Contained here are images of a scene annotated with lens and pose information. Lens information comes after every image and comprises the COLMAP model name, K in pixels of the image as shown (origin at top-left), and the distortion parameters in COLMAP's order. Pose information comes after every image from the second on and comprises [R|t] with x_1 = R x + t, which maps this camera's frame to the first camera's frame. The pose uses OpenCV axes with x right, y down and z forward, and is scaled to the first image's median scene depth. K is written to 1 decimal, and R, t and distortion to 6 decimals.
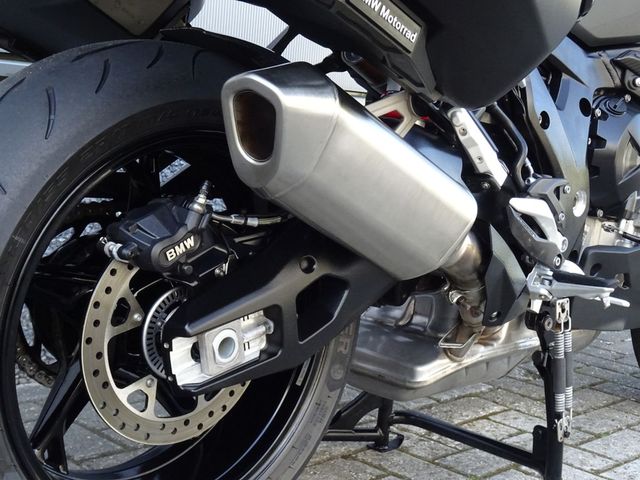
lens RADIAL K [[1001.0, 0, 320.0], [0, 1001.0, 240.0], [0, 0, 1]] dist [0.003305, 0.009342]
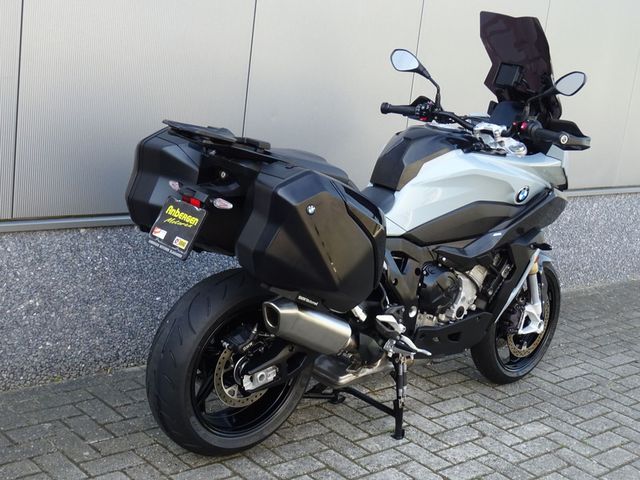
lens RADIAL K [[1001.0, 0, 320.0], [0, 1001.0, 240.0], [0, 0, 1]] dist [0.003305, 0.009342]
pose [[0.996969, 0.048926, -0.060484, 0.203465], [-0.042637, 0.993950, 0.101223, -0.516608], [0.065071, -0.098337, 0.993023, -1.620191]]
